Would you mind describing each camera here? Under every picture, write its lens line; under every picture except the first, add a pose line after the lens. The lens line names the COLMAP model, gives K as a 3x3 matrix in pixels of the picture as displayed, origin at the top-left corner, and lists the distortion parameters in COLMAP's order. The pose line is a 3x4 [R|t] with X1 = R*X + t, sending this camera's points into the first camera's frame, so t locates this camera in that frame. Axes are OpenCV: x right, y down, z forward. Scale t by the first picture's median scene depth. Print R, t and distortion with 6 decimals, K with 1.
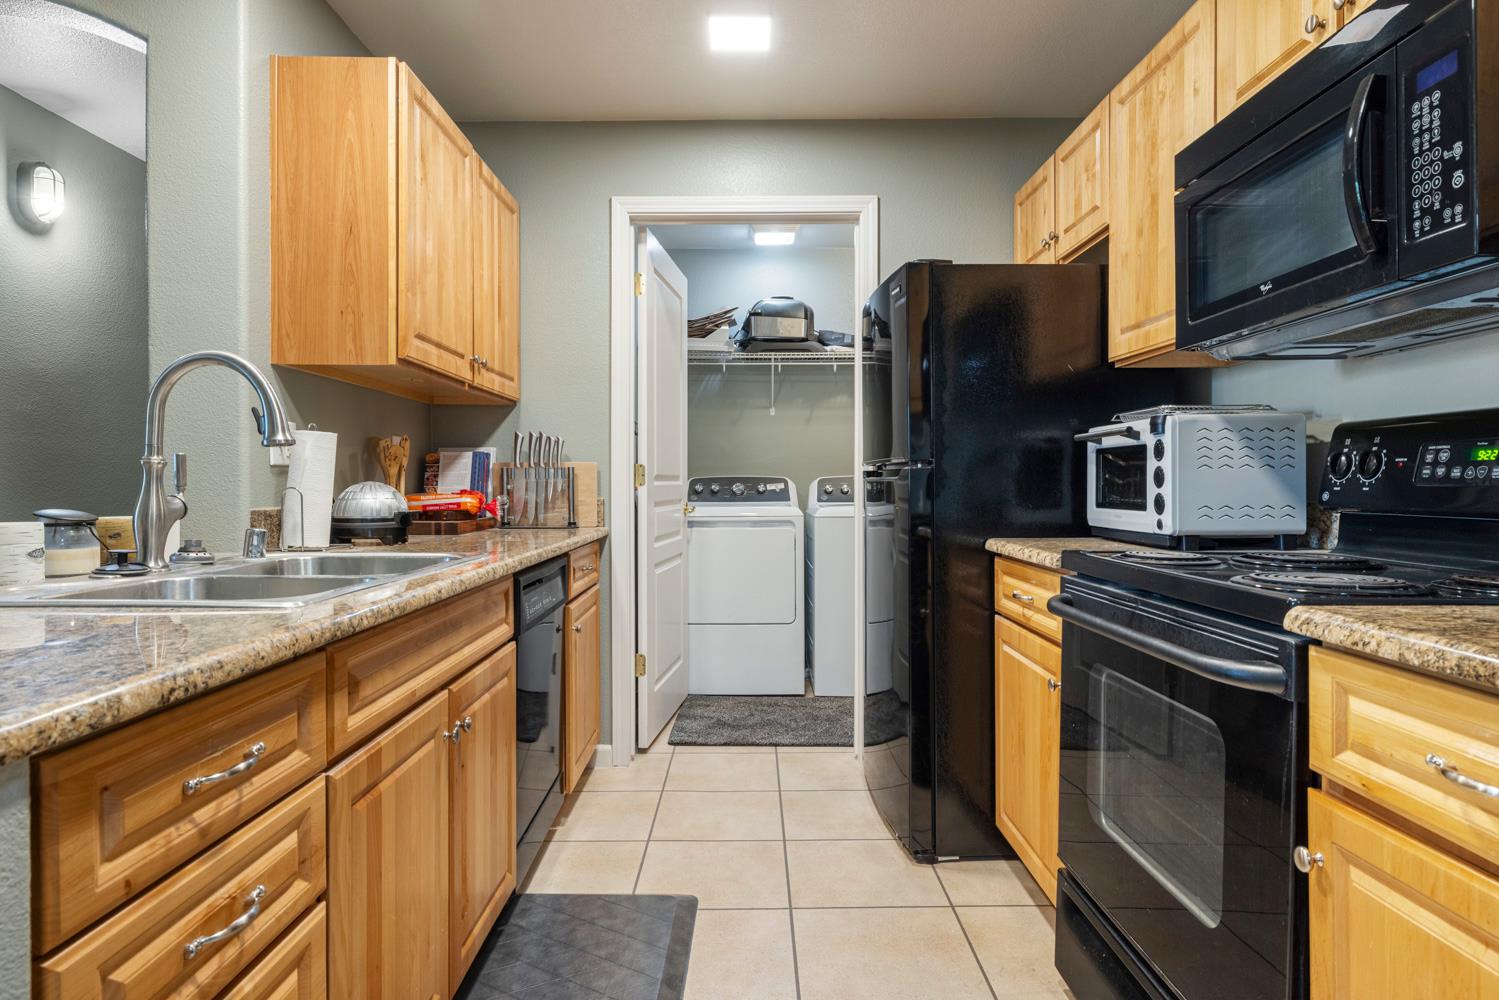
lens RADIAL K [[859.9, 0, 745.1], [0, 859.9, 492.0], [0, 0, 1]] dist [0.003622, -0.001980]
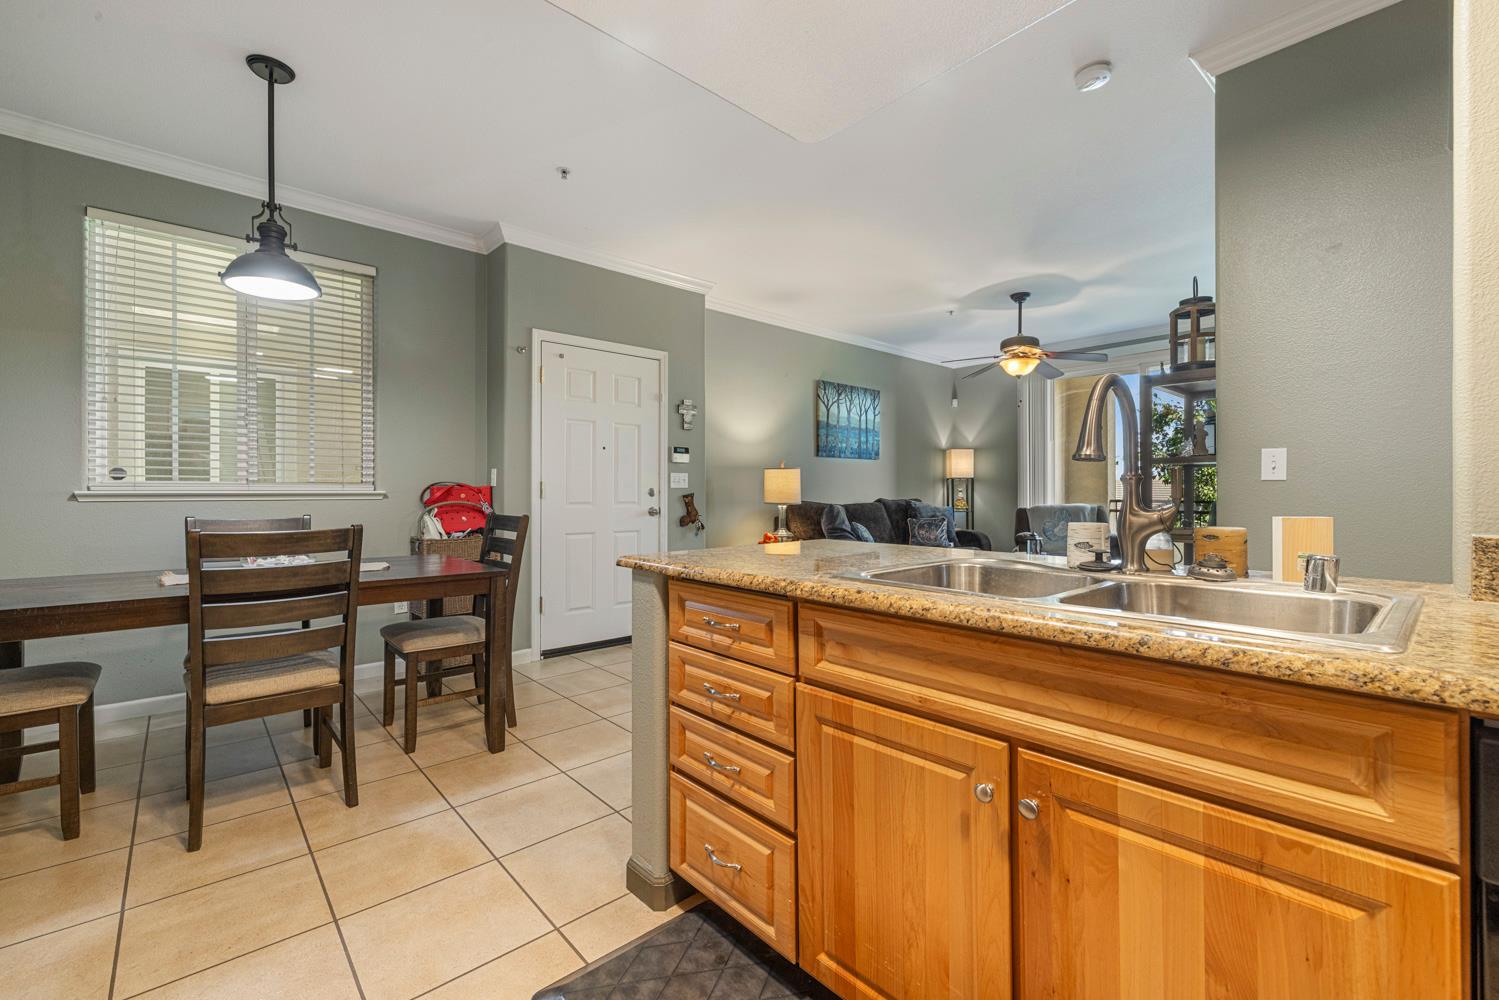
lens RADIAL K [[630.0, 0, 747.4], [0, 630.0, 489.5], [0, 0, 1]] dist [0.001407, -0.001071]
pose [[-0.742261, 0.001042, -0.670110, 0.168656], [-0.003411, 0.999980, 0.005332, -0.014828], [0.670103, 0.006244, -0.742242, 0.846339]]
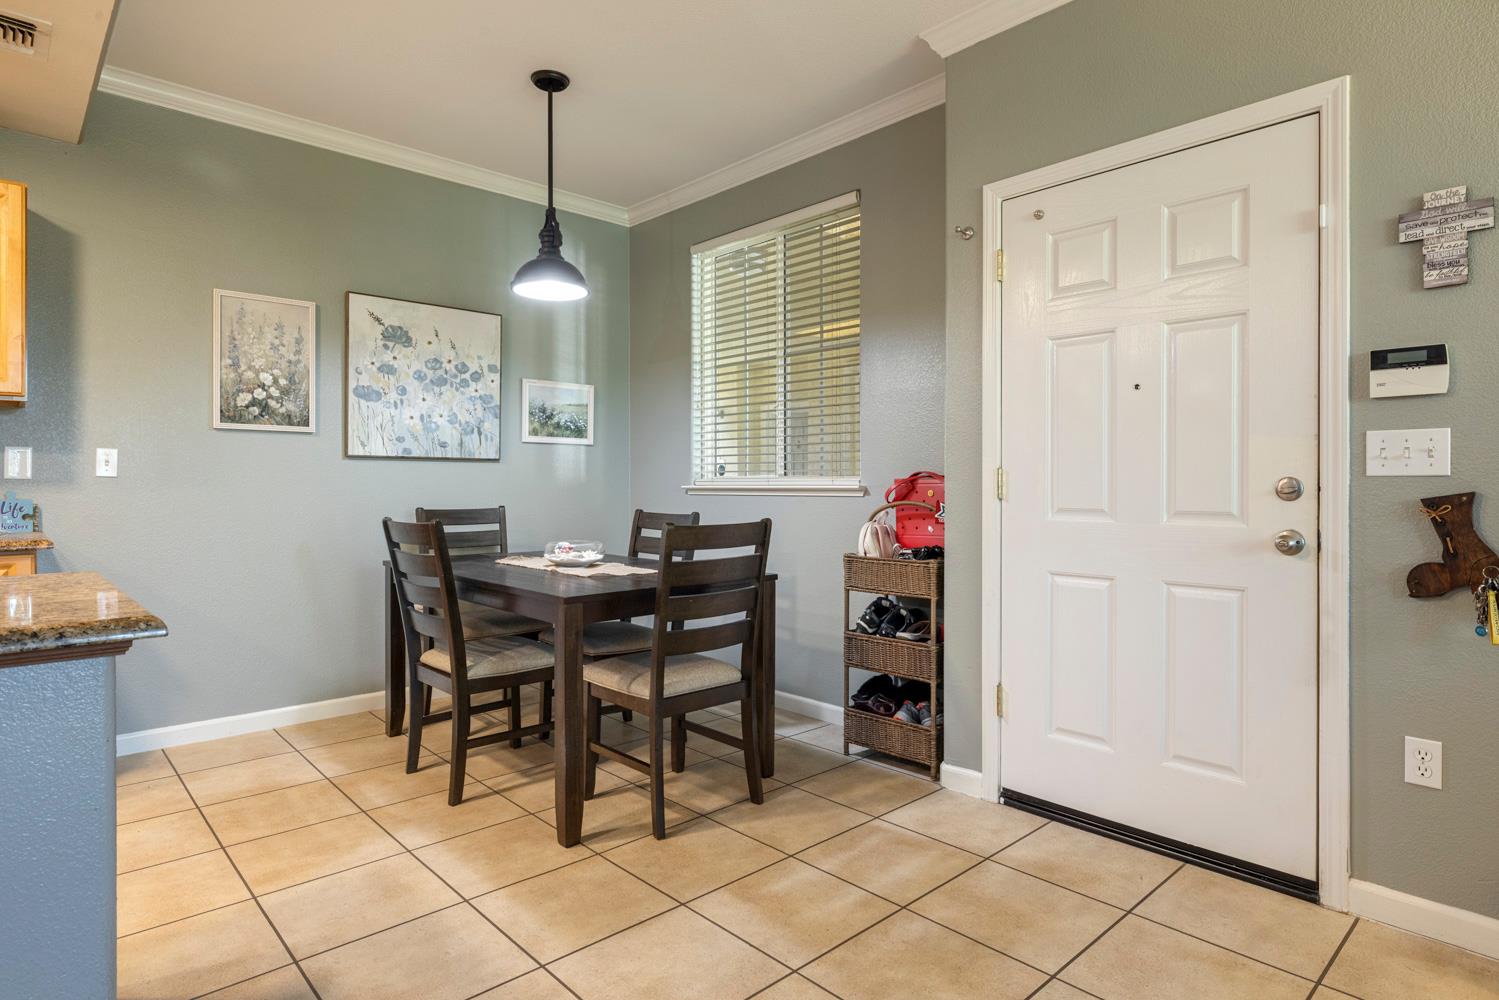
lens RADIAL K [[816.7, 0, 746.3], [0, 816.7, 486.2], [0, 0, 1]] dist [-0.004724, 0.003328]
pose [[-0.681873, 0.002523, 0.731466, -1.173275], [0.009276, 0.999943, 0.005197, -0.008277], [-0.731411, 0.010329, -0.681858, 0.268168]]
